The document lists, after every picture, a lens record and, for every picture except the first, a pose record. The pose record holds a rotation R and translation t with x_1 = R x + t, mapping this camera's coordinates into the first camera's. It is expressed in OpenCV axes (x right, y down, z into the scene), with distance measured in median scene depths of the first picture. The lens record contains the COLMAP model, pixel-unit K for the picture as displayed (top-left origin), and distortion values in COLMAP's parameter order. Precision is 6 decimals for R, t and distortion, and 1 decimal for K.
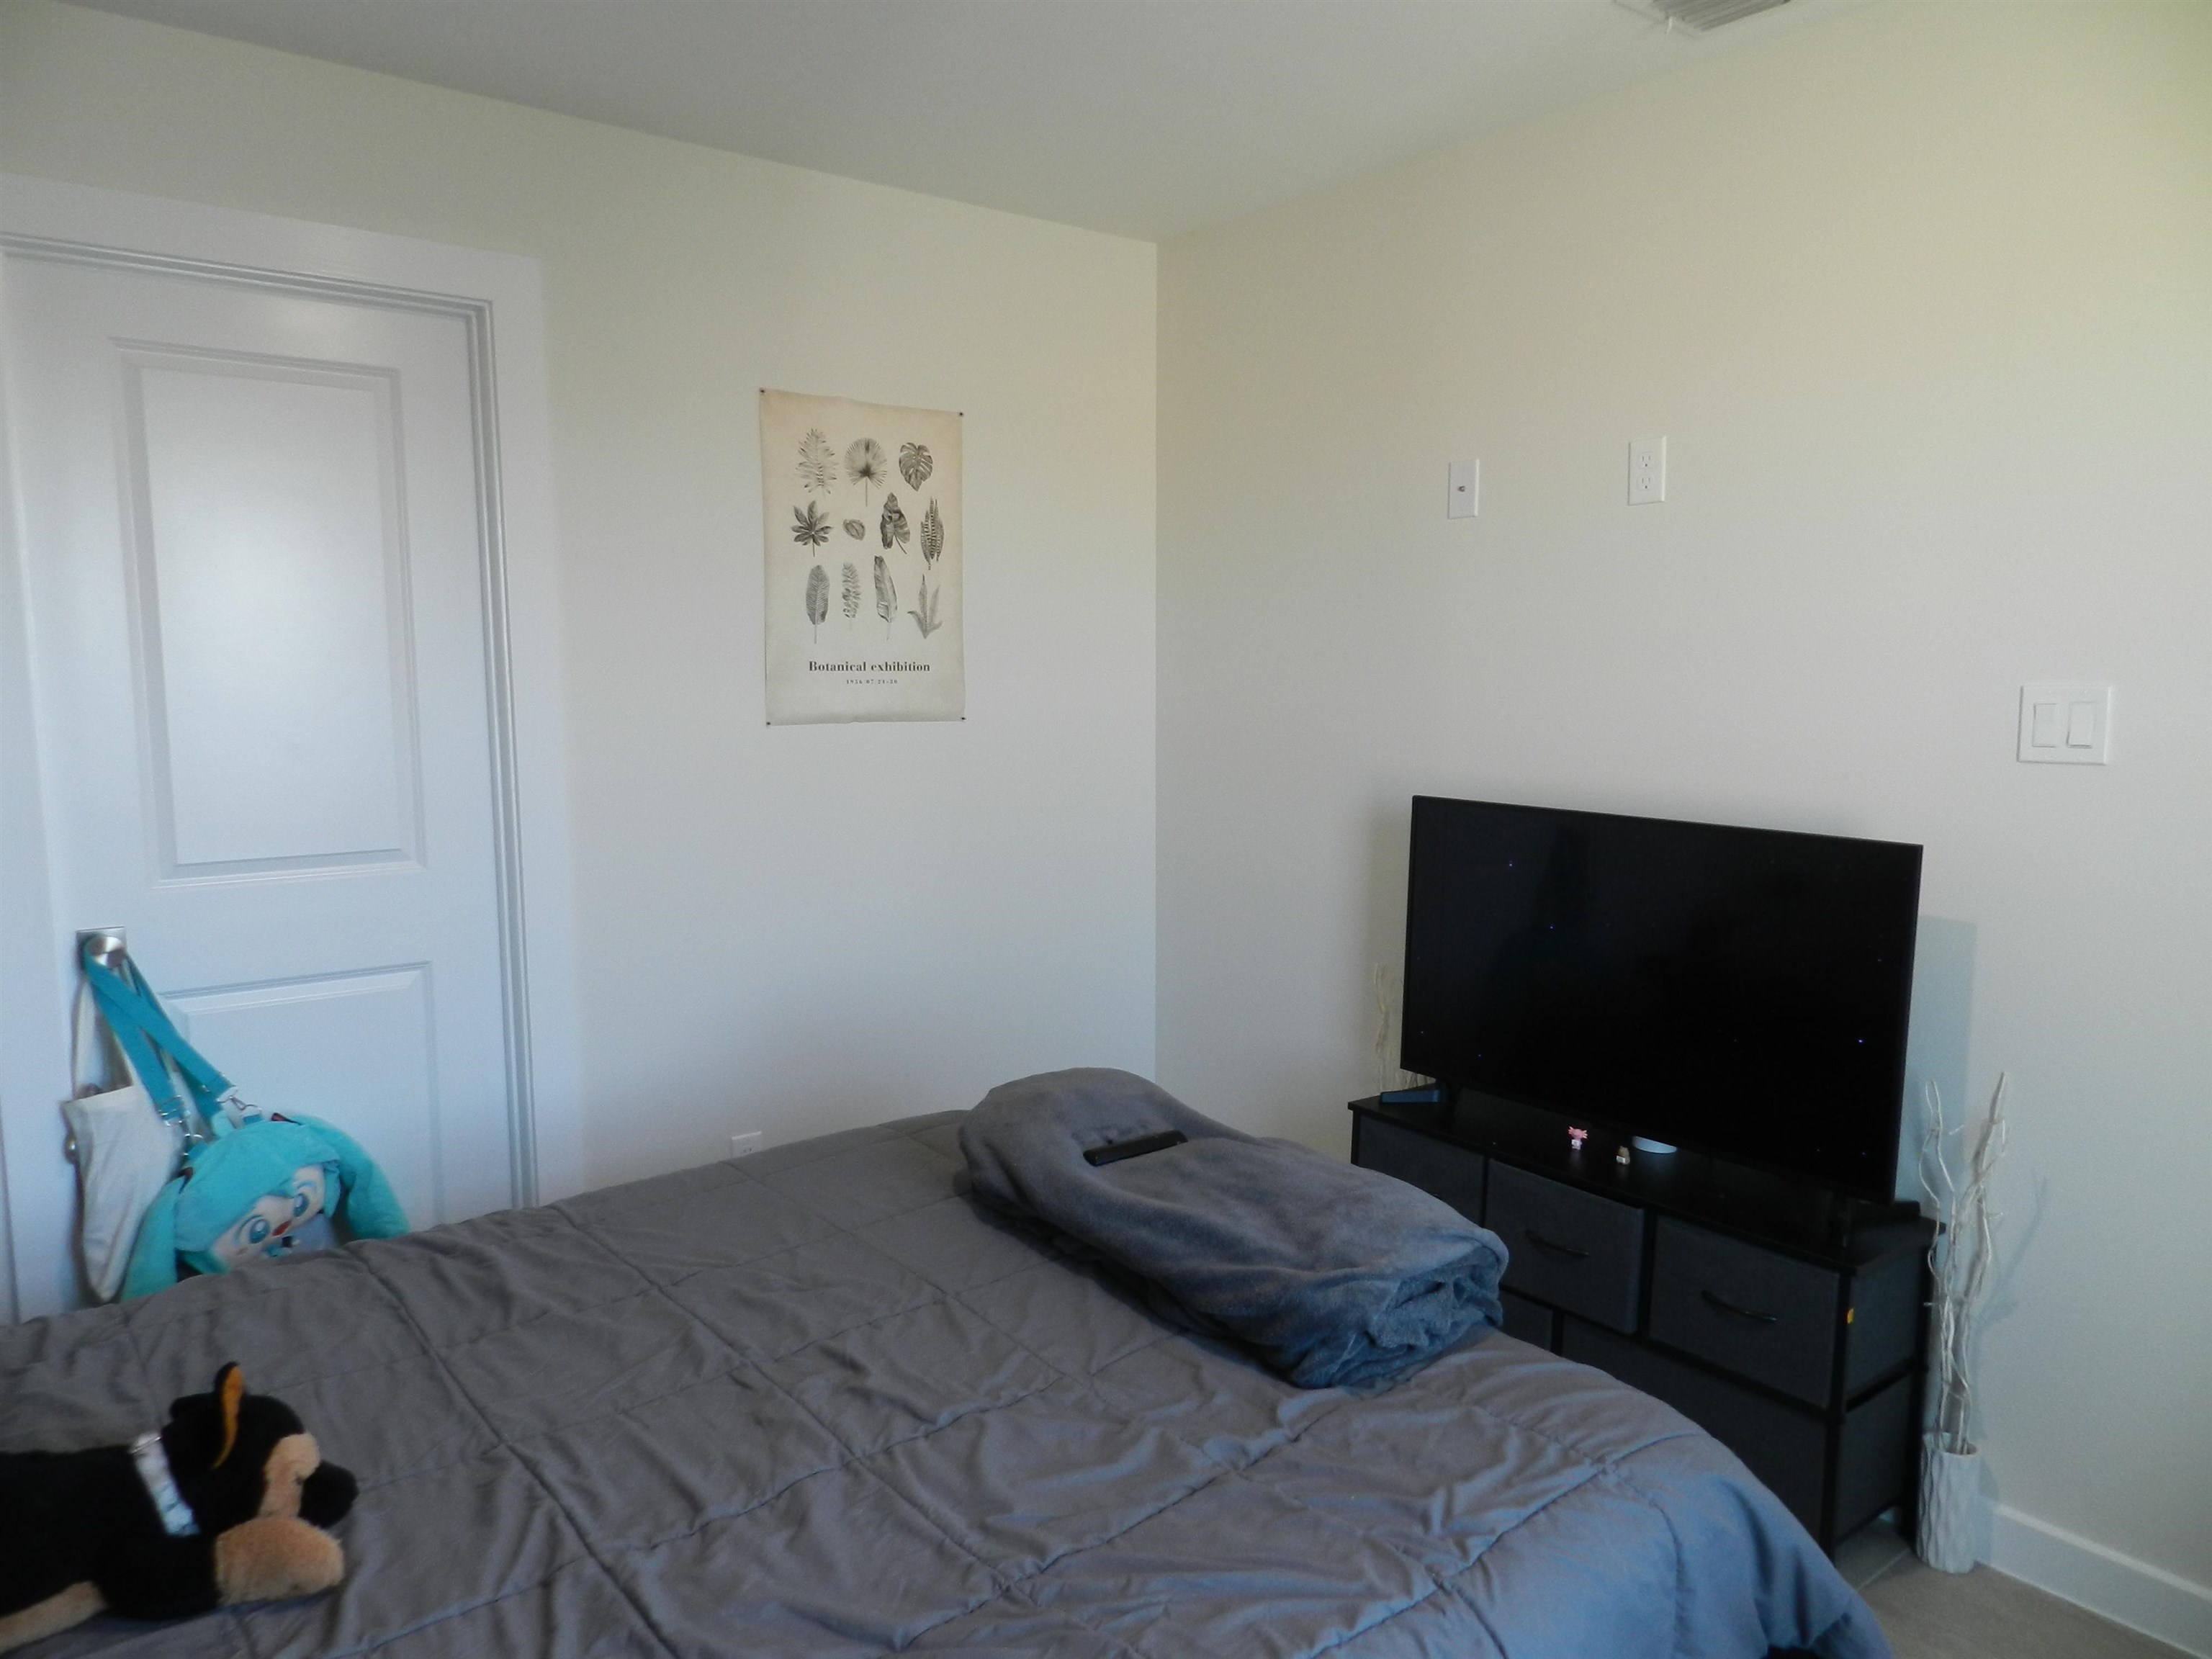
lens RADIAL K [[1481.6, 0, 1095.2], [0, 1481.6, 827.6], [0, 0, 1]] dist [0.009548, -0.002925]
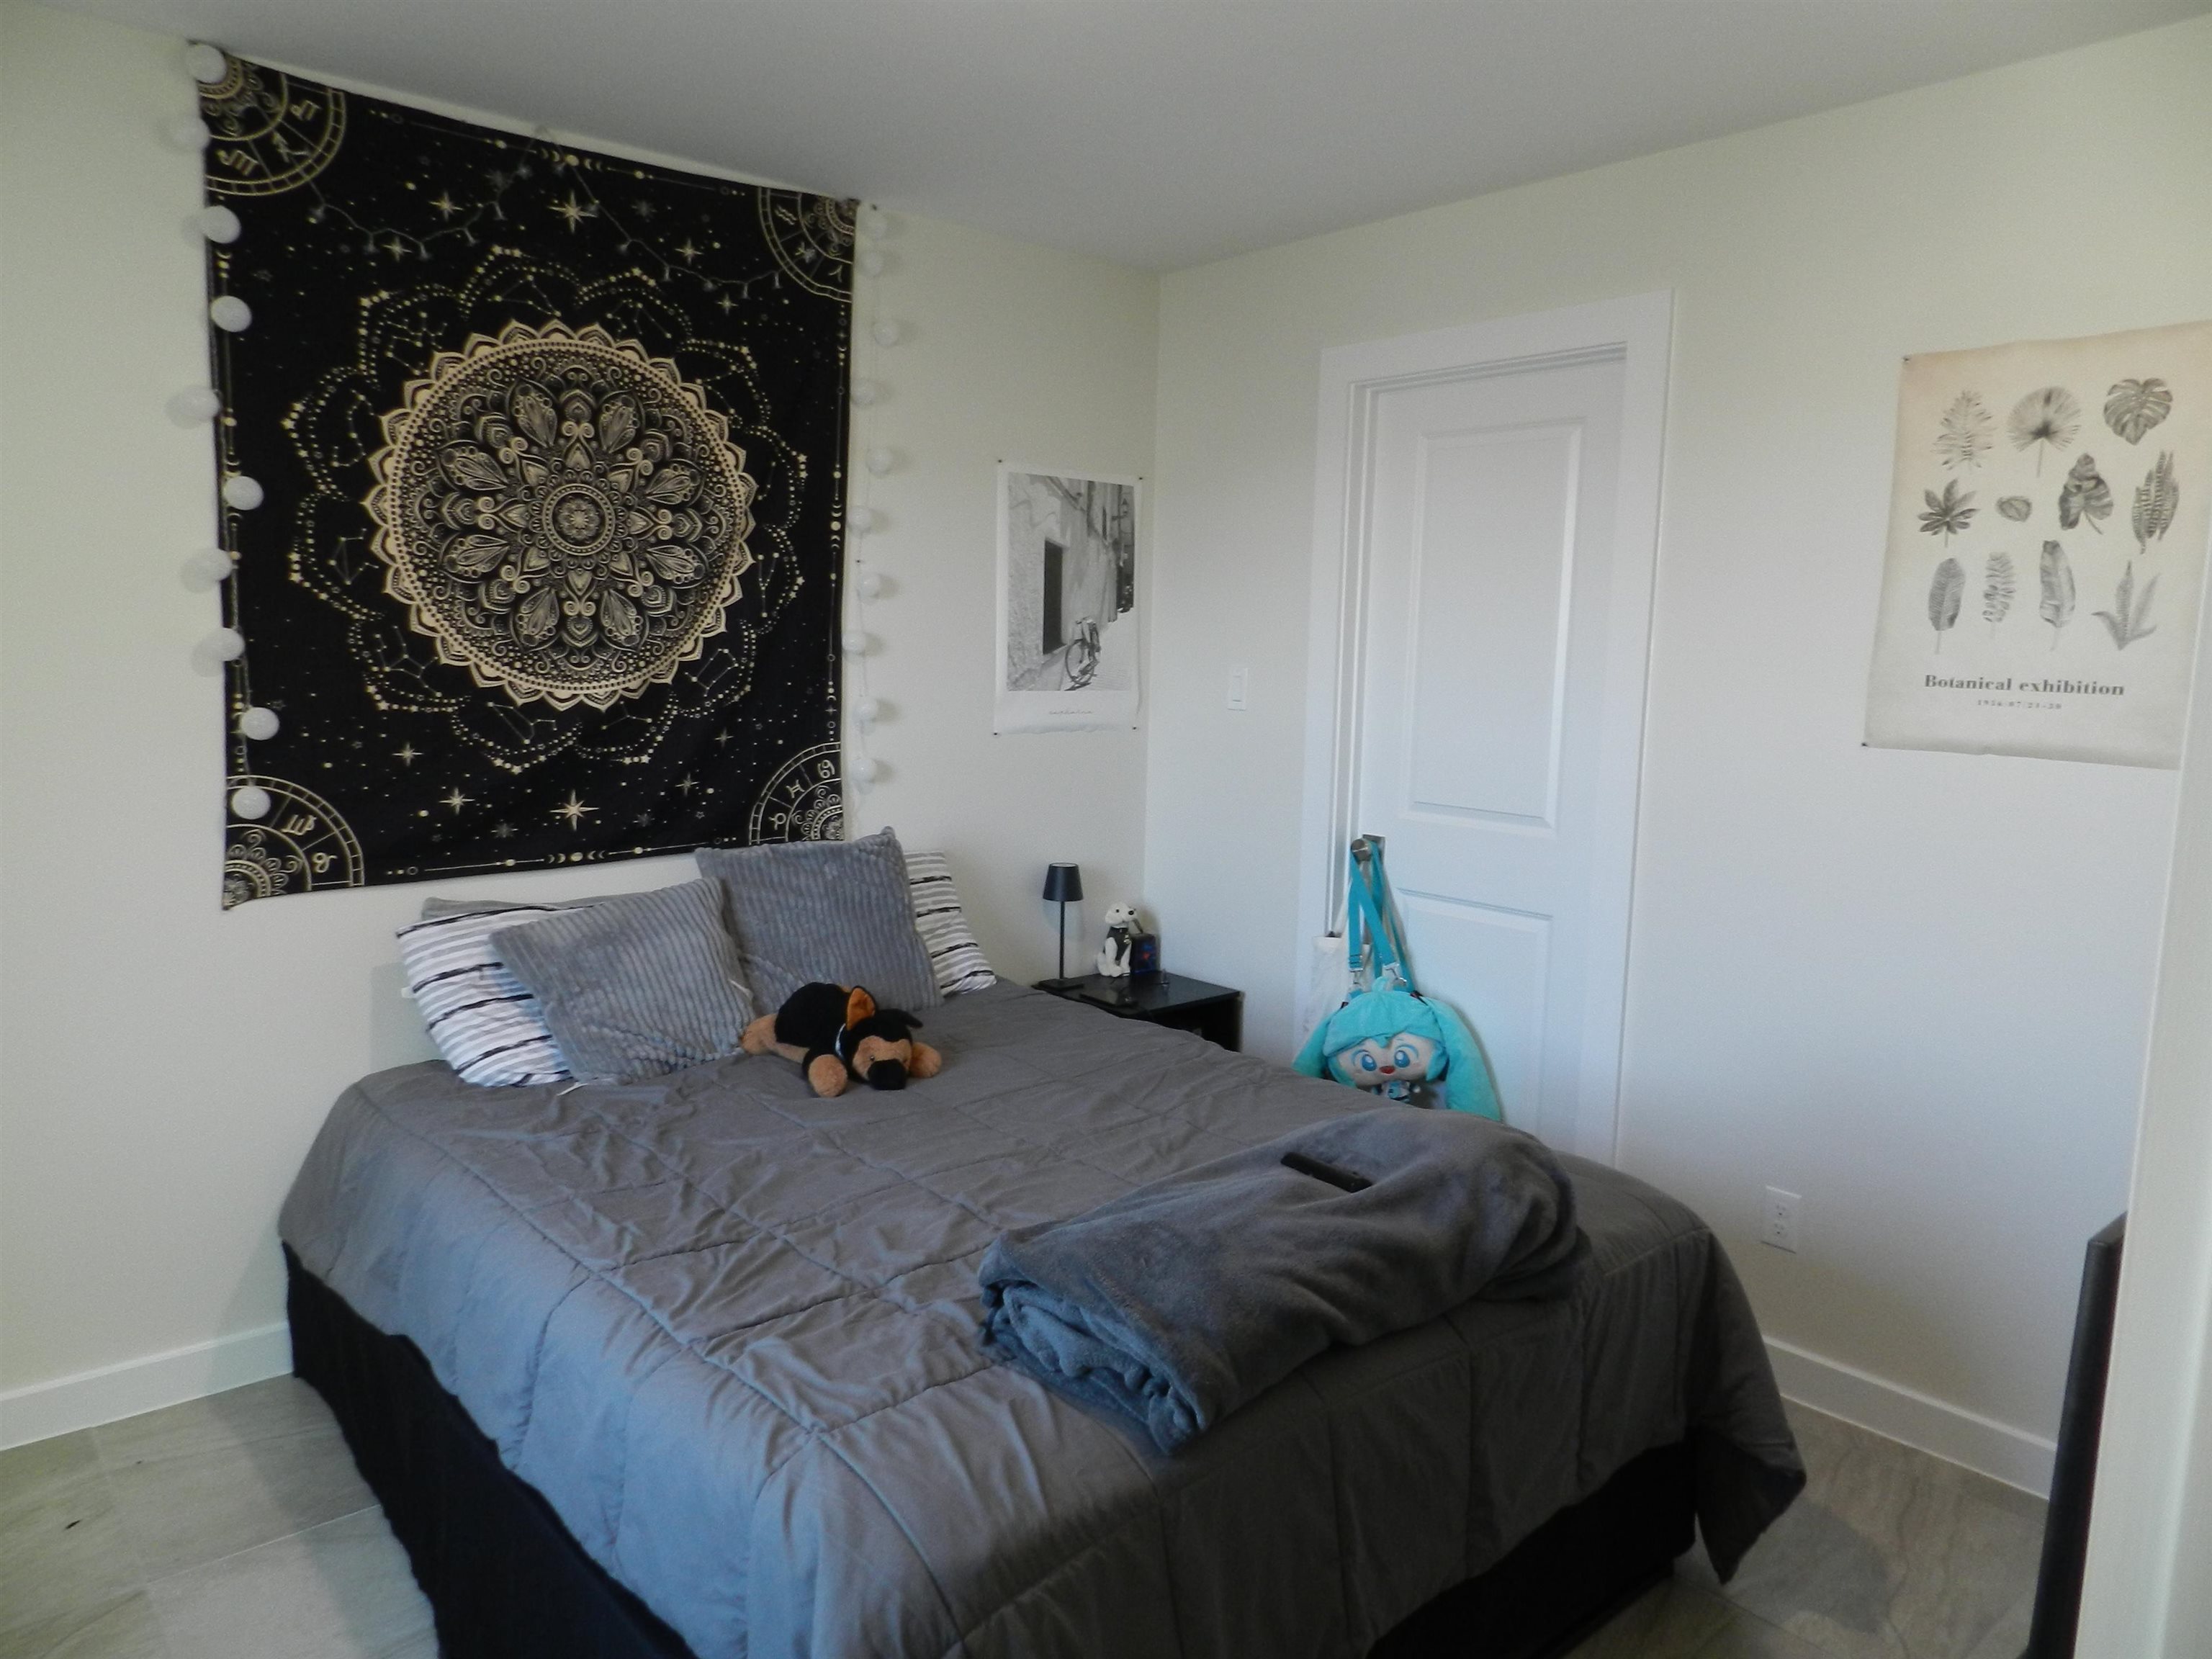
lens RADIAL K [[1481.6, 0, 1105.3], [0, 1481.6, 829.2], [0, 0, 1]] dist [0.009548, -0.002925]
pose [[0.044356, 0.132751, -0.990156, 0.309120], [-0.136010, 0.982706, 0.125659, -0.034556], [0.989714, 0.129098, 0.061645, 0.251736]]
